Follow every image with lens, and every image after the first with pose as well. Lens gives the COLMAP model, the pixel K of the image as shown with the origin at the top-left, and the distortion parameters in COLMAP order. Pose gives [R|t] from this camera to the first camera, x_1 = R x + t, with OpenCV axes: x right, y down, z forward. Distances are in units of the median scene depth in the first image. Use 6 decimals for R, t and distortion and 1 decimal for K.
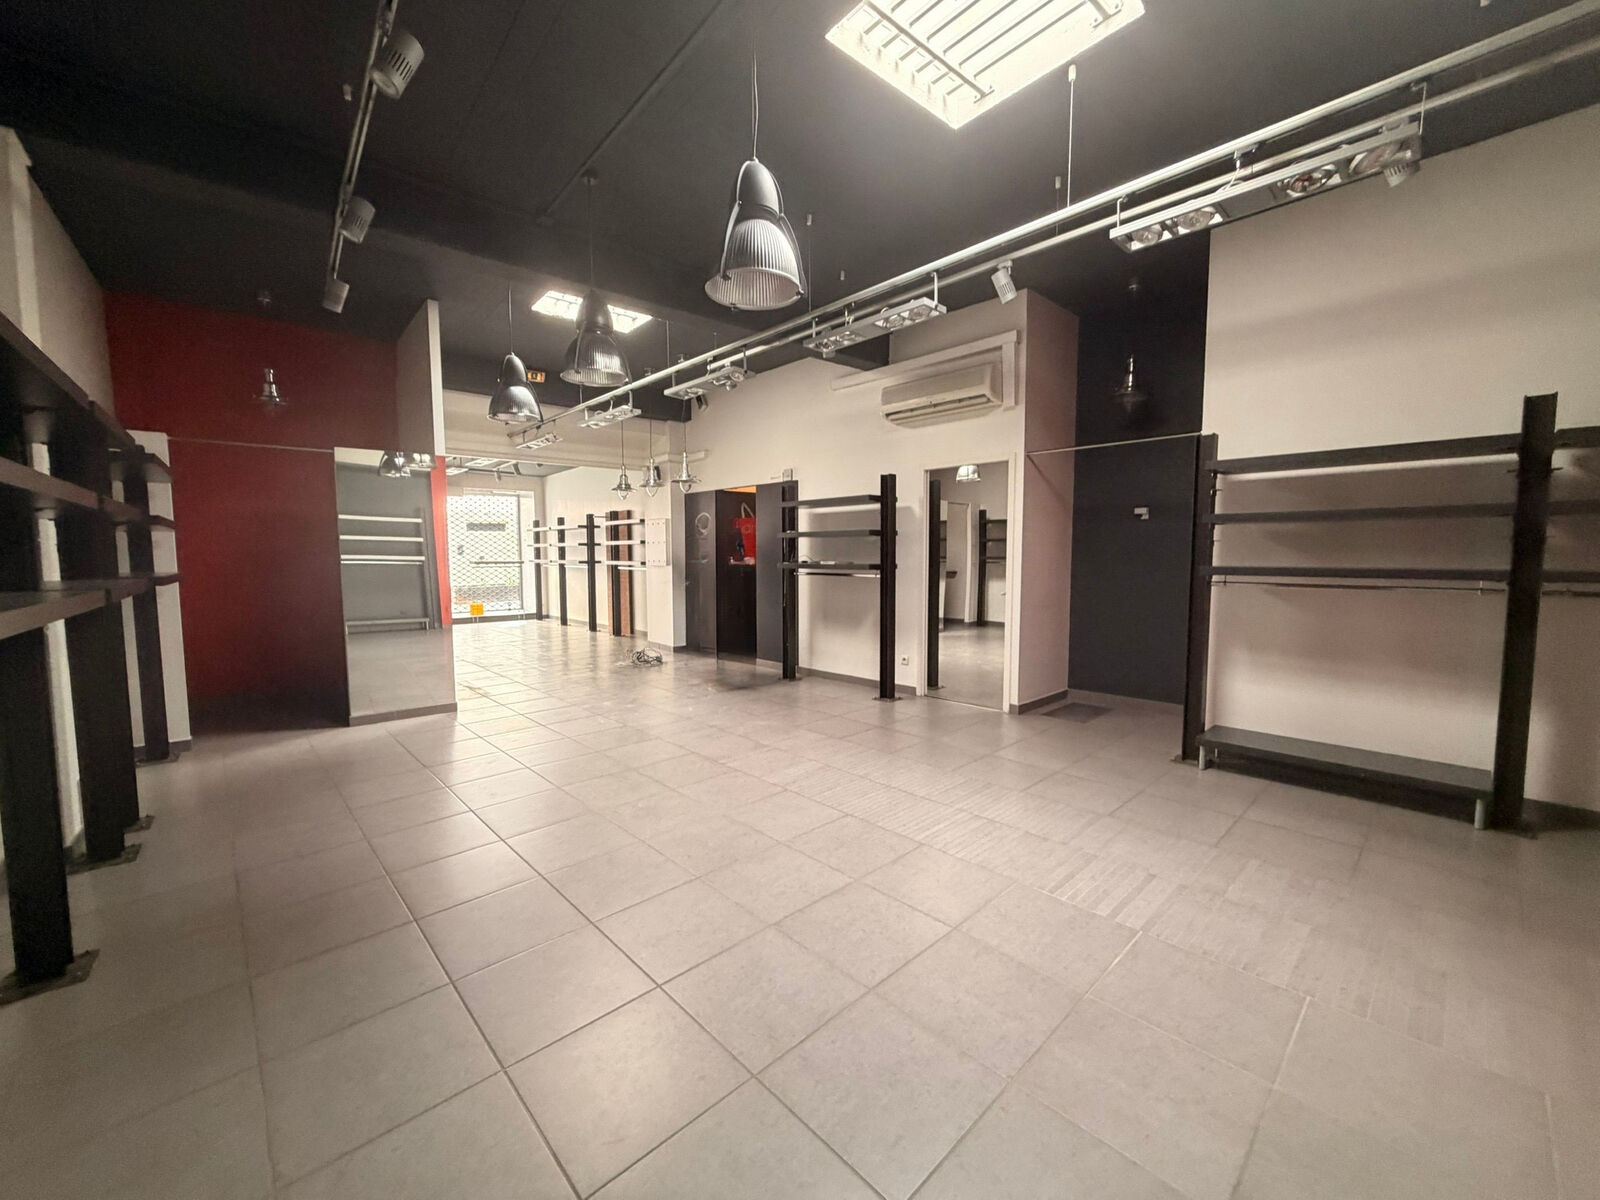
lens RADIAL K [[634.3, 0, 797.0], [0, 634.3, 603.7], [0, 0, 1]] dist [0.002081, -0.000323]
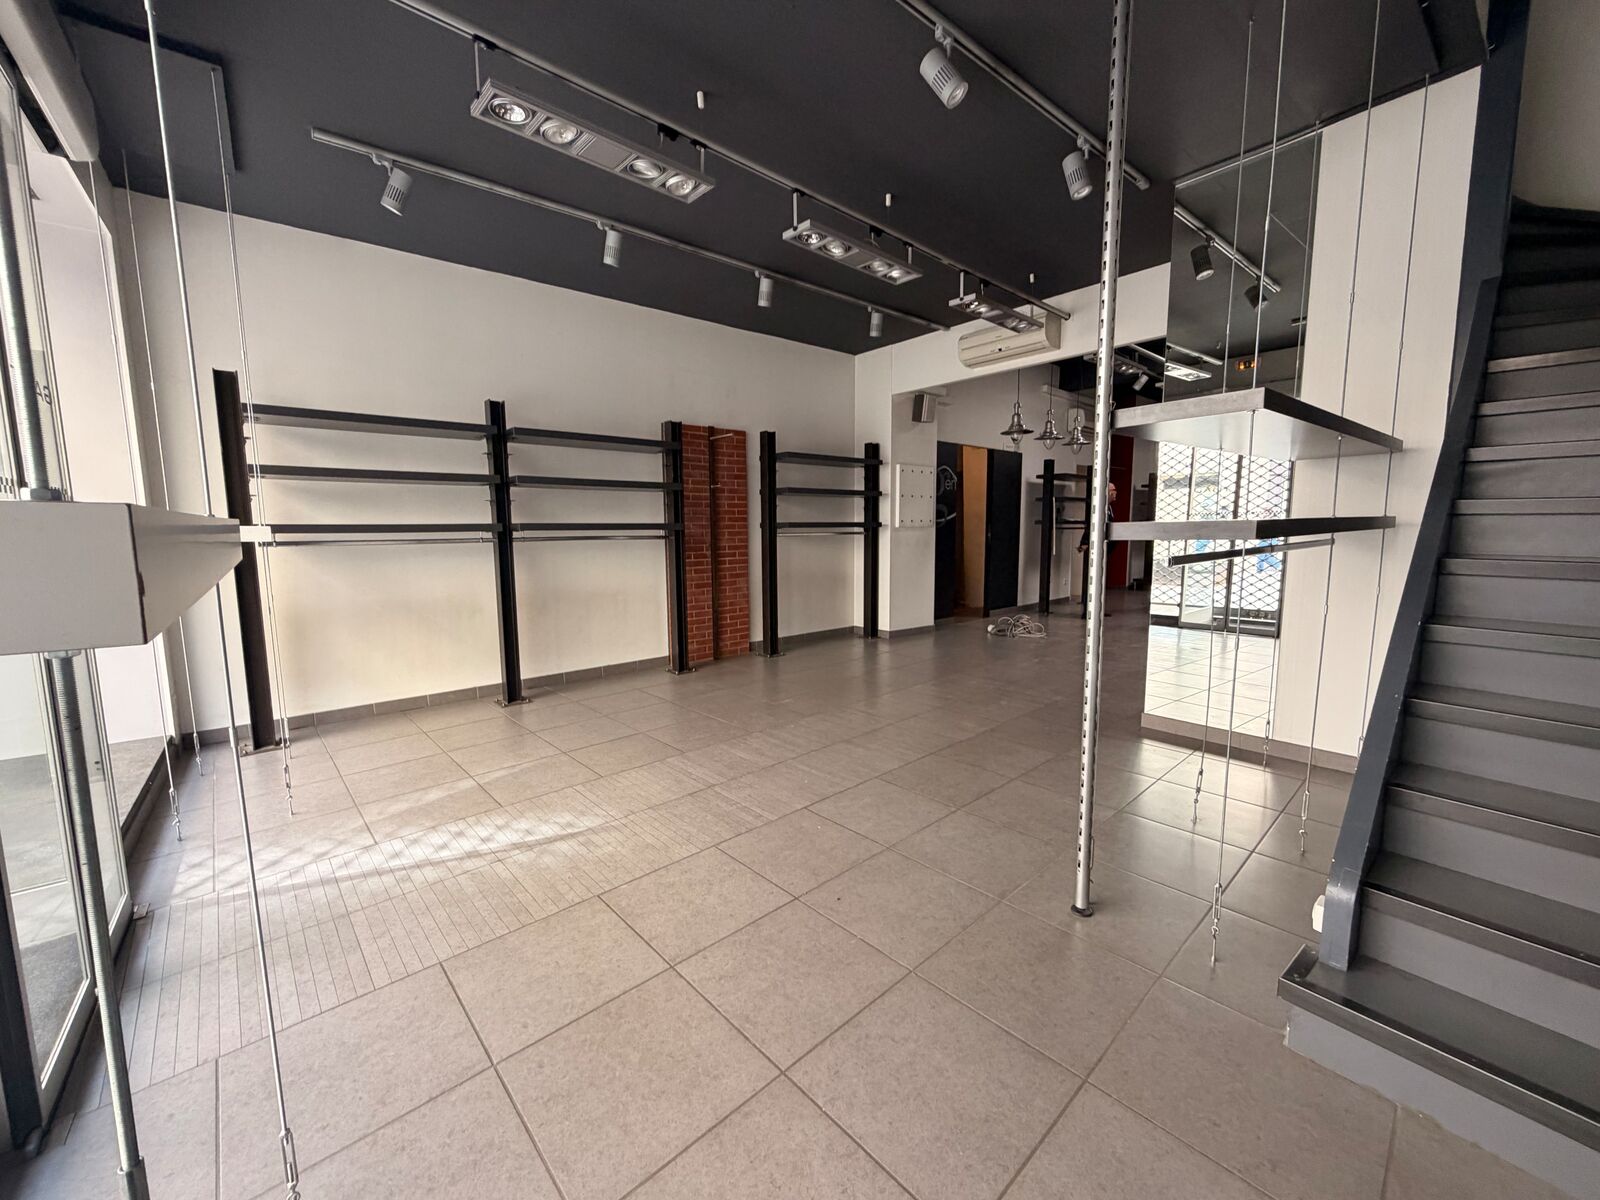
lens RADIAL K [[636.0, 0, 801.3], [0, 636.0, 605.4], [0, 0, 1]] dist [0.001924, 0.000144]
pose [[0.011715, -0.120194, 0.992681, -1.832599], [0.084634, 0.989306, 0.118786, -0.120960], [-0.996343, 0.082623, 0.021762, 2.075668]]
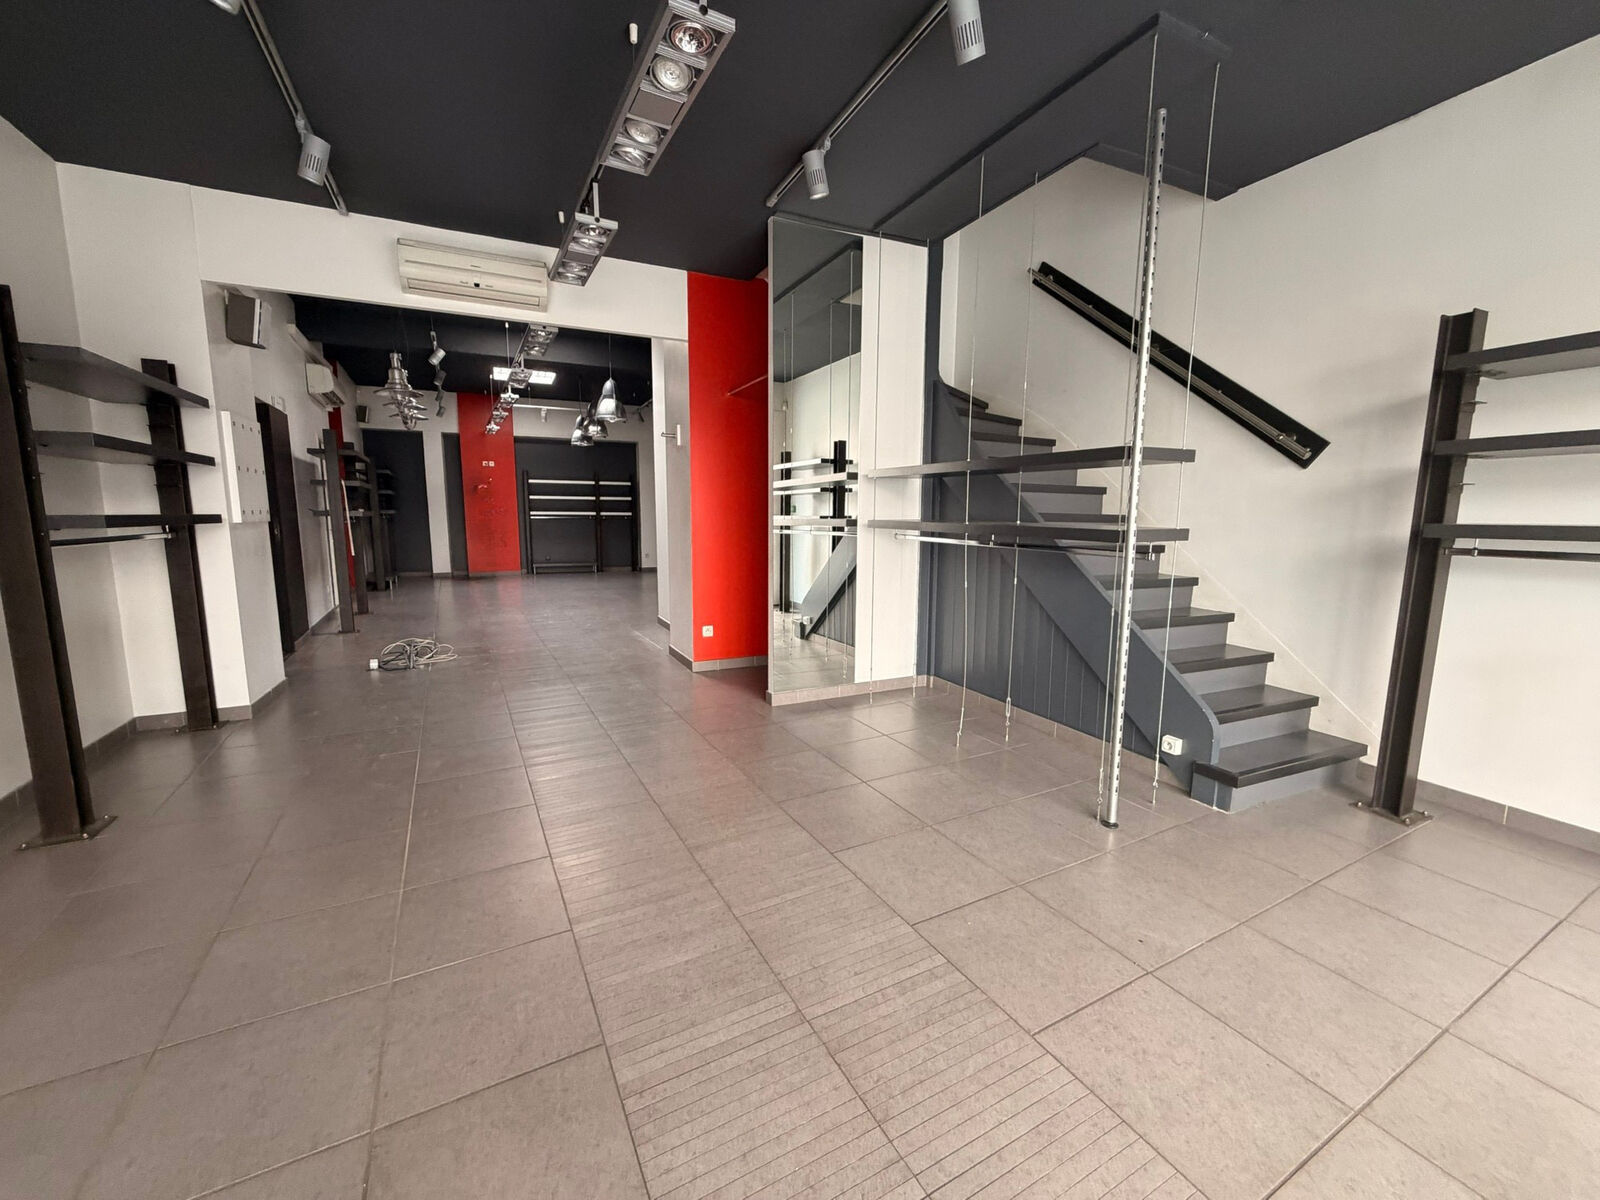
lens RADIAL K [[634.3, 0, 796.0], [0, 634.3, 601.7], [0, 0, 1]] dist [0.002081, -0.000323]
pose [[-0.965743, -0.037027, 0.256846, -1.311419], [0.018759, 0.977217, 0.211410, -0.165078], [-0.258823, 0.208986, -0.943046, 2.463077]]
